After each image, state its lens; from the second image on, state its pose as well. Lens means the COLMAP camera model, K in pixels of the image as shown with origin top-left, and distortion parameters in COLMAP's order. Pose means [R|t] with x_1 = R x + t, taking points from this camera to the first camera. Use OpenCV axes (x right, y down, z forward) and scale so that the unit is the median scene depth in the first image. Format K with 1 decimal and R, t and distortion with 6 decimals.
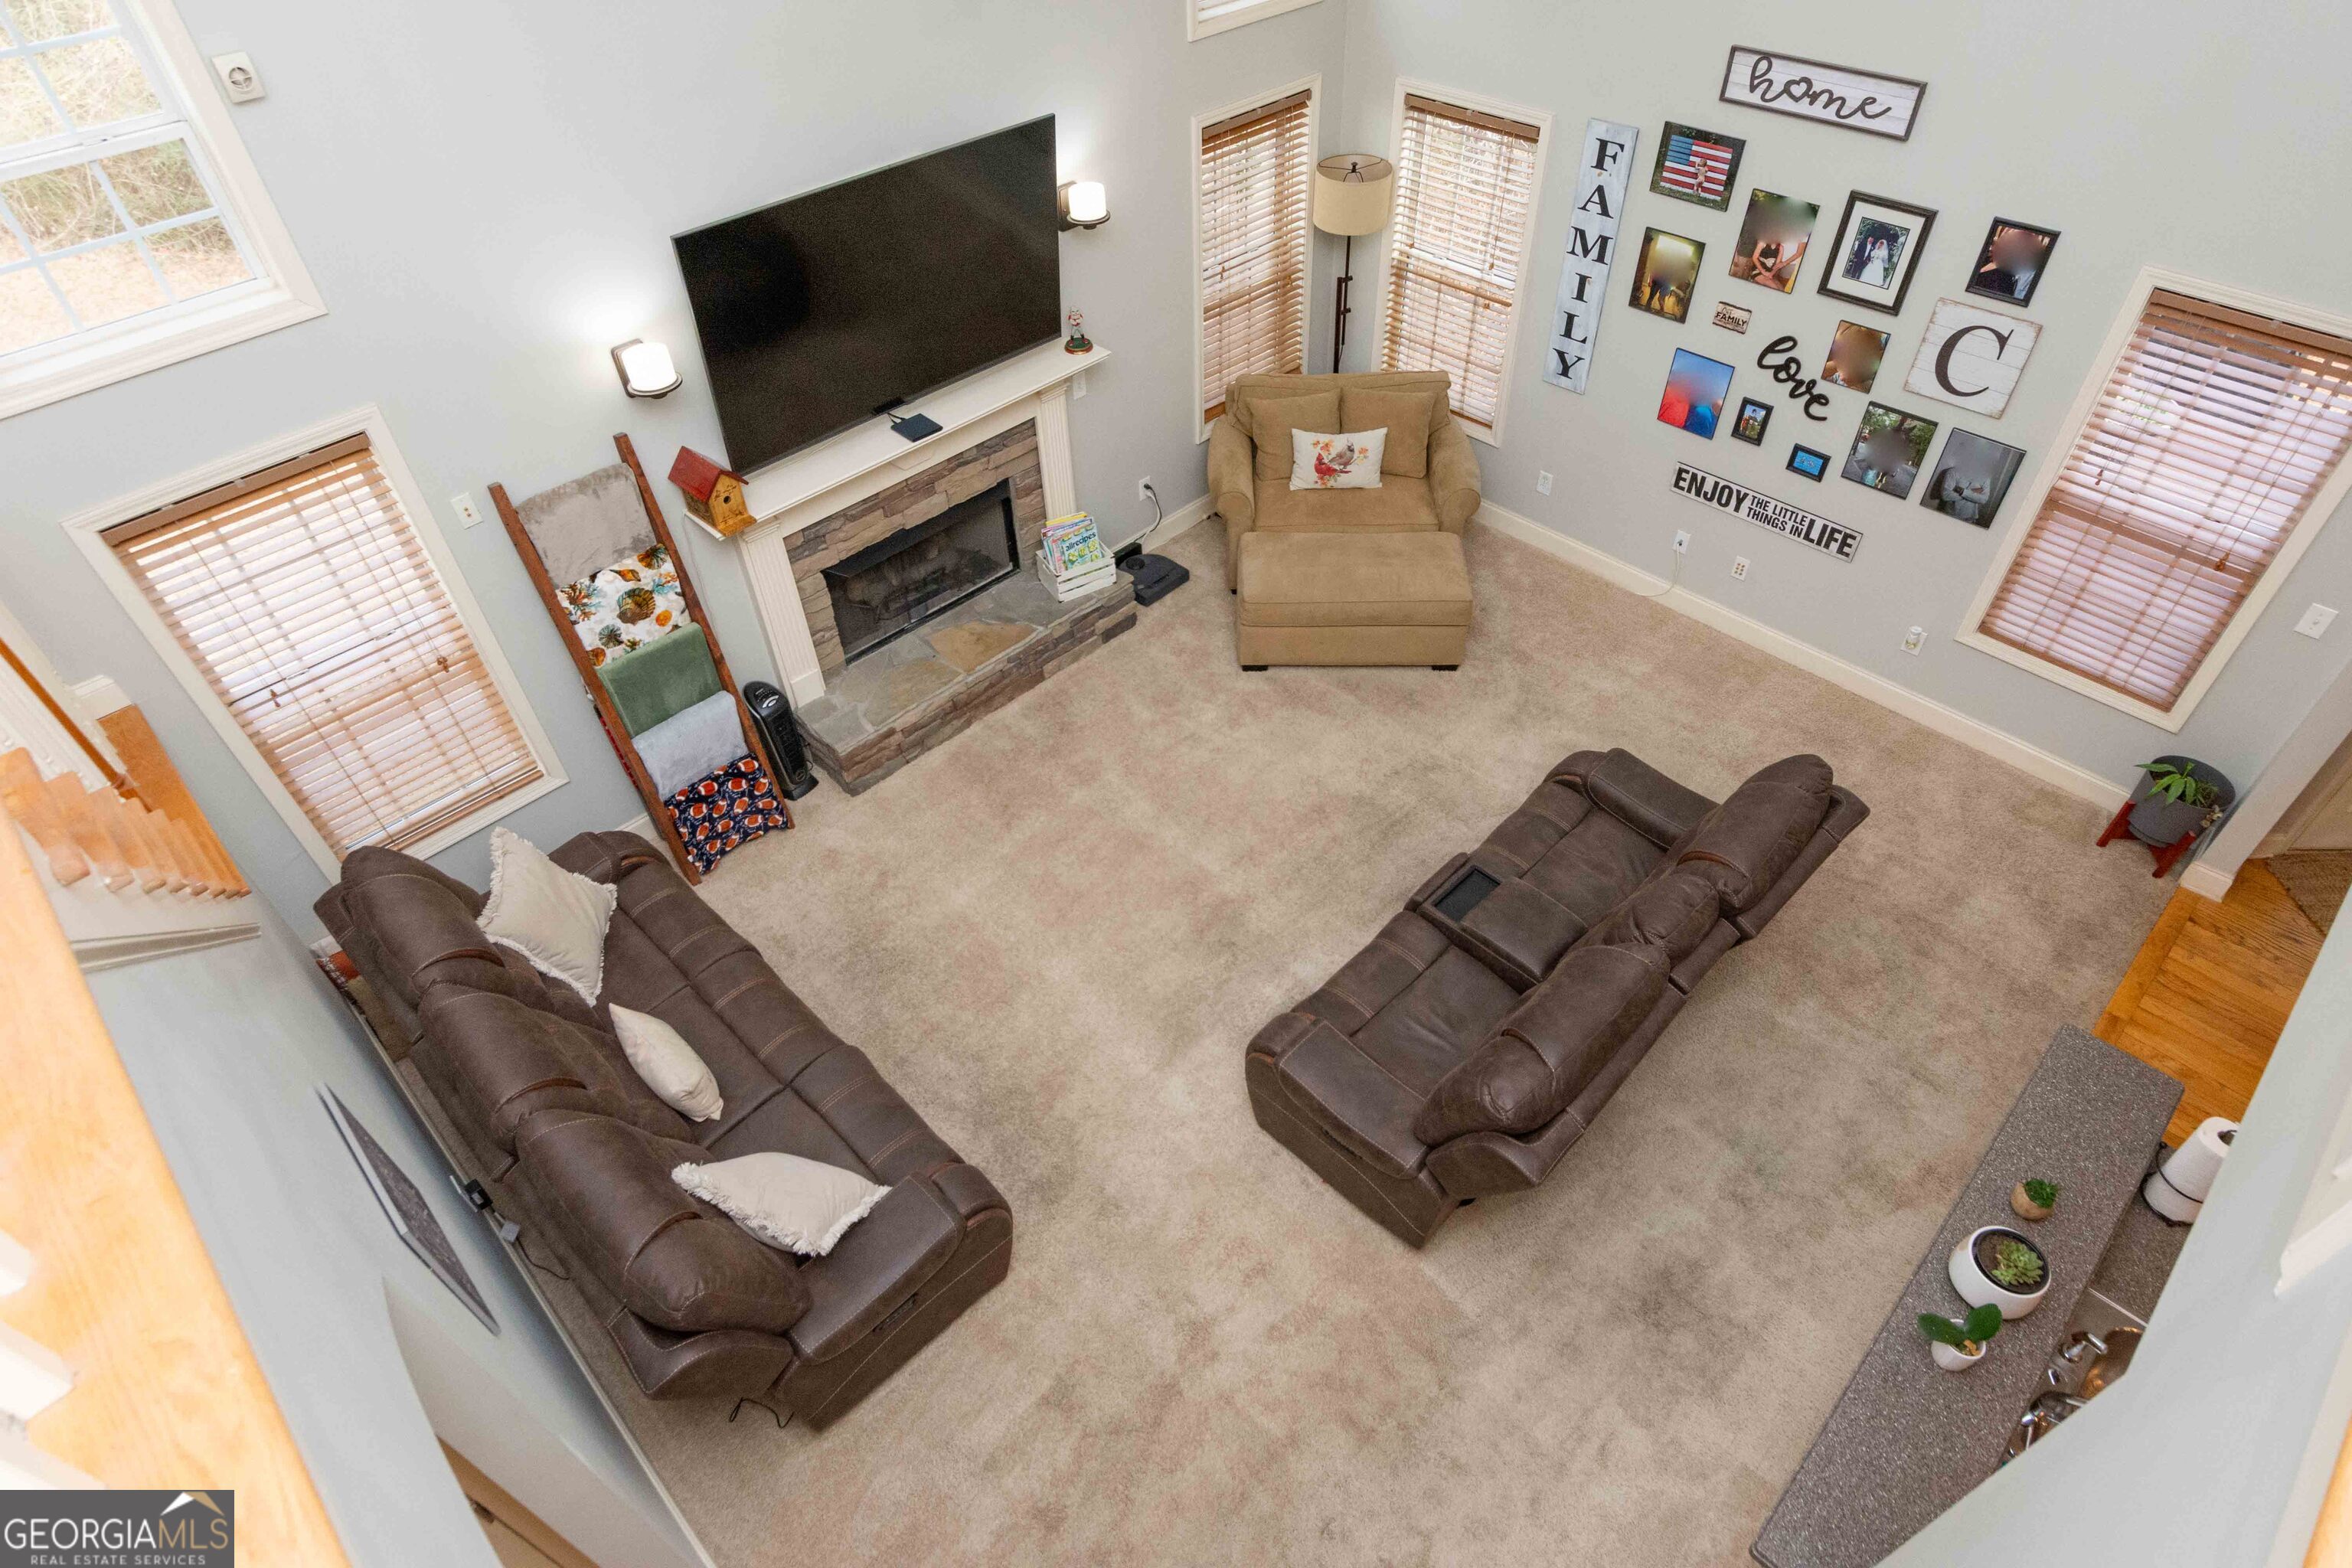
lens RADIAL K [[1267.5, 0, 1172.1], [0, 1267.5, 780.9], [0, 0, 1]] dist [0.005597, -0.012390]
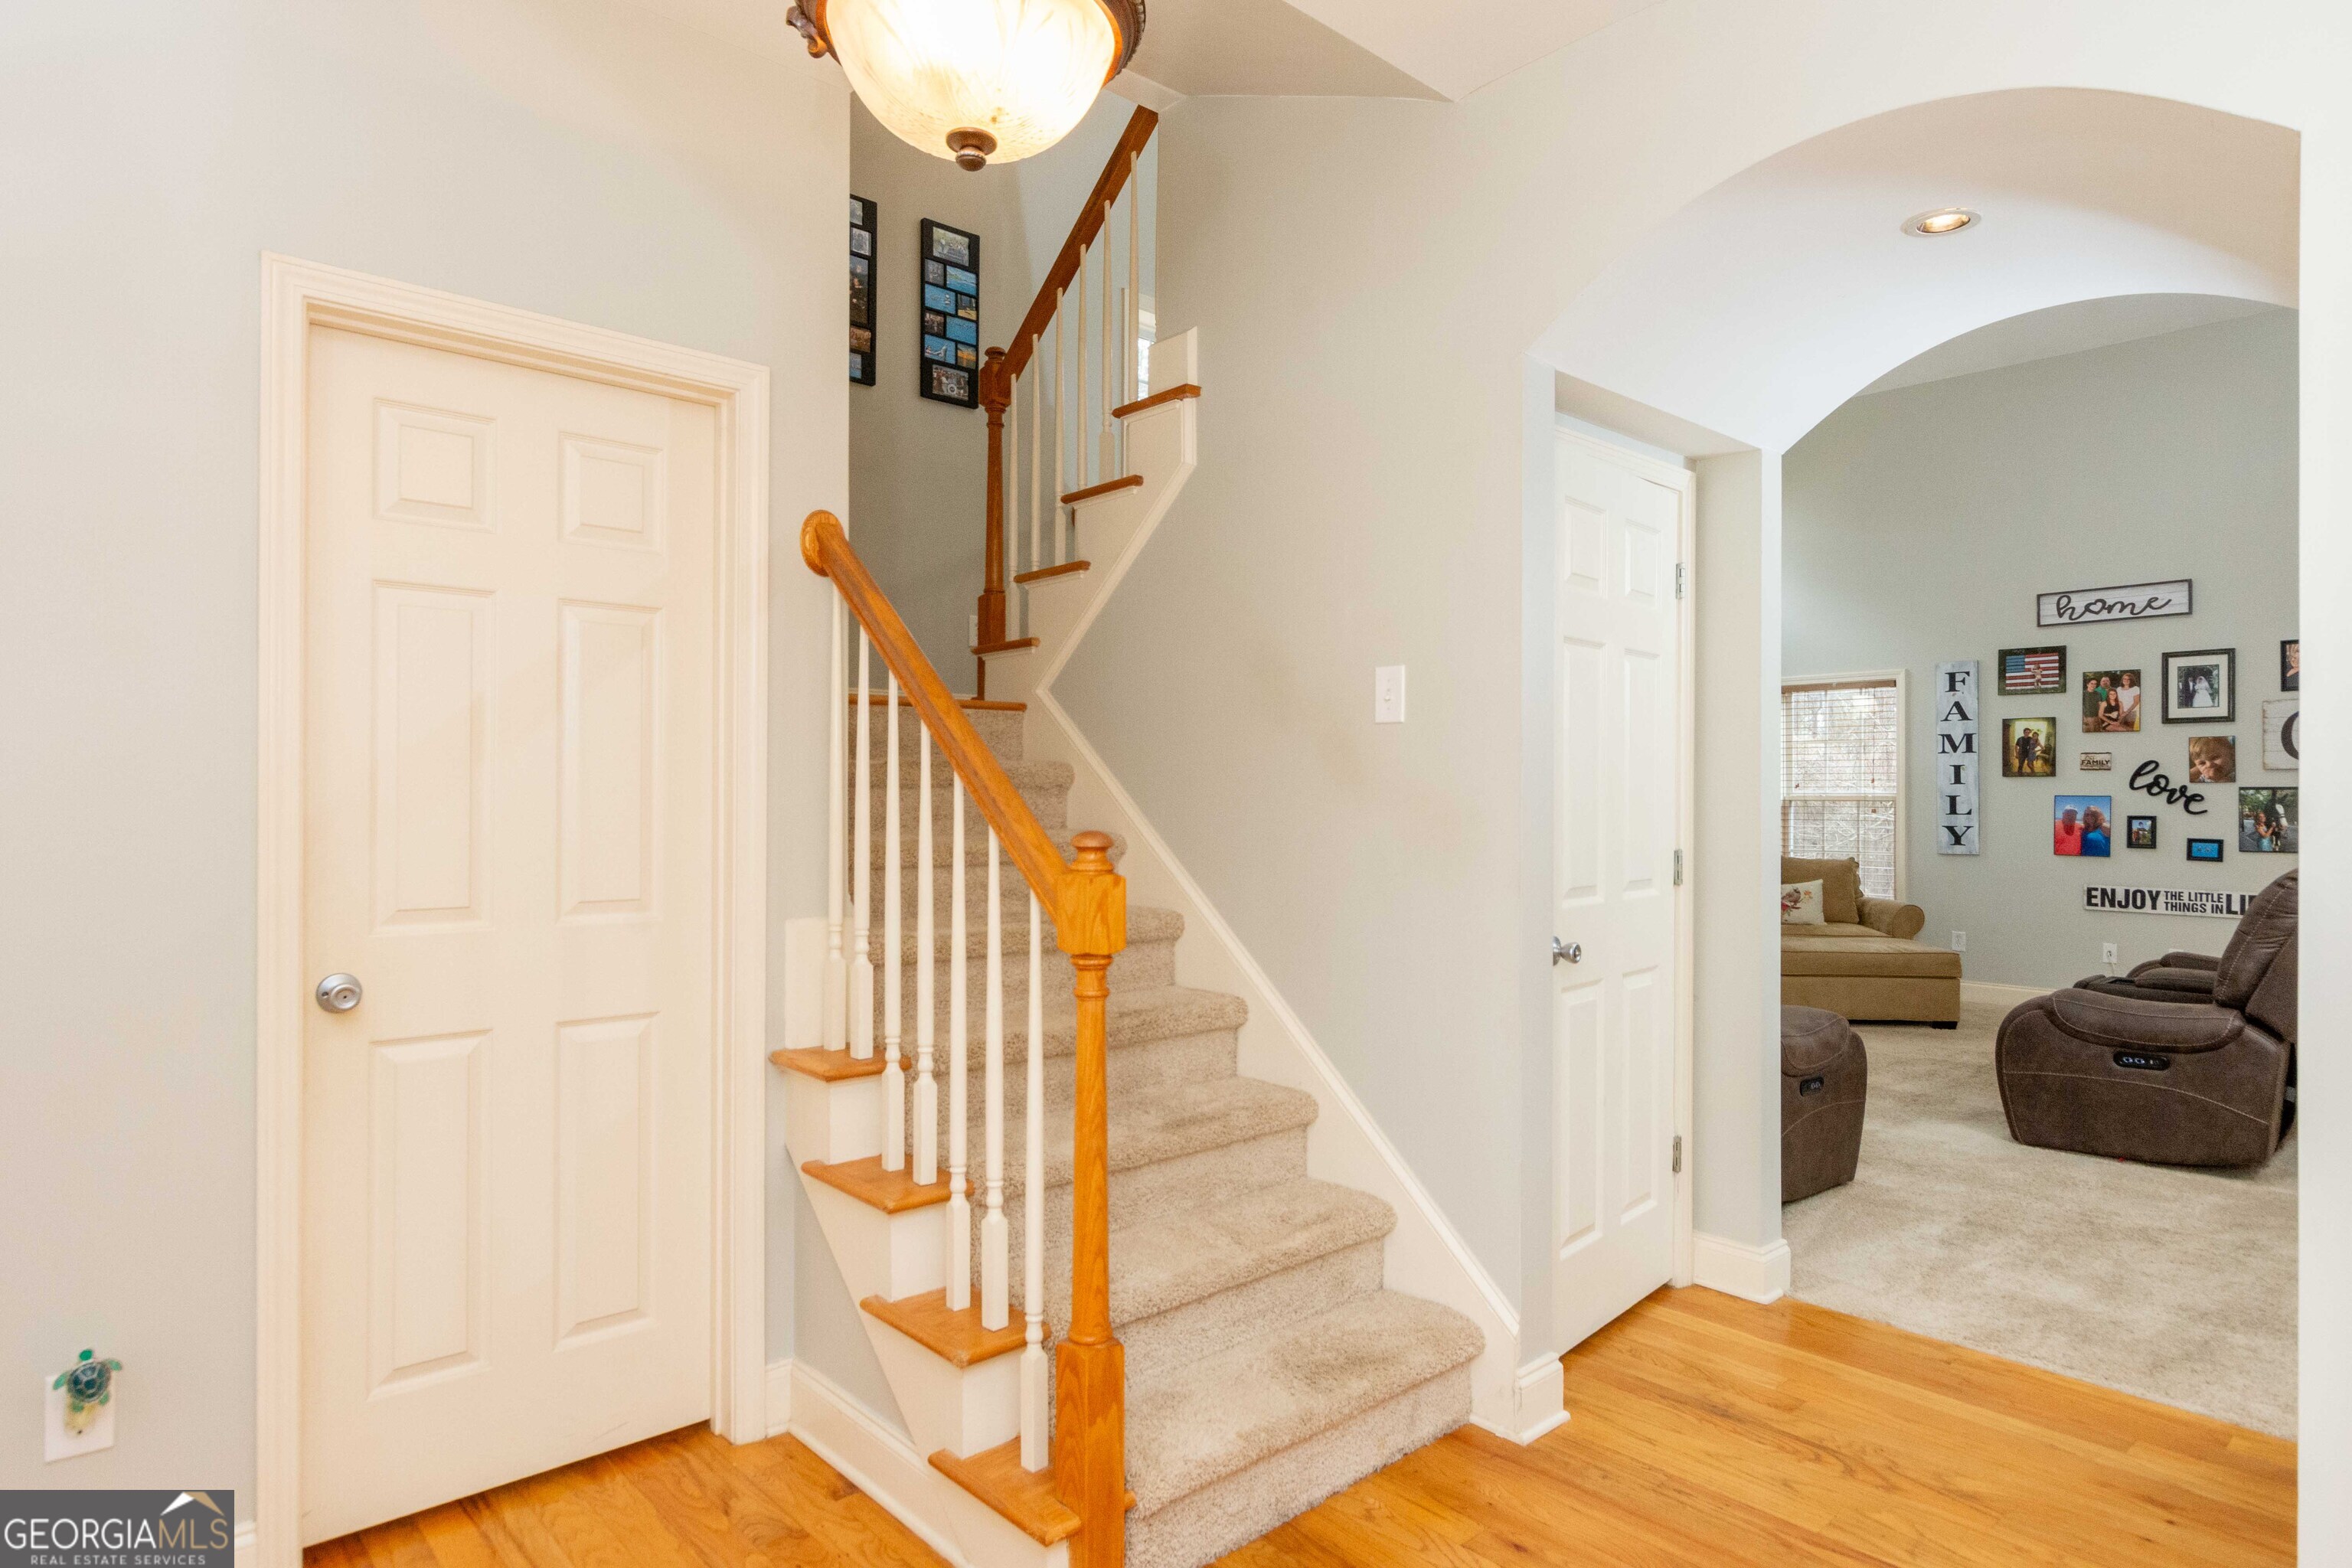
lens RADIAL K [[1305.9, 0, 1157.8], [0, 1305.9, 791.3], [0, 0, 1]] dist [0.000664, -0.007564]
pose [[0.997797, 0.031713, -0.058269, -0.481050], [-0.063531, 0.709638, -0.701696, 0.705878], [0.019097, 0.703852, 0.710090, 0.015766]]
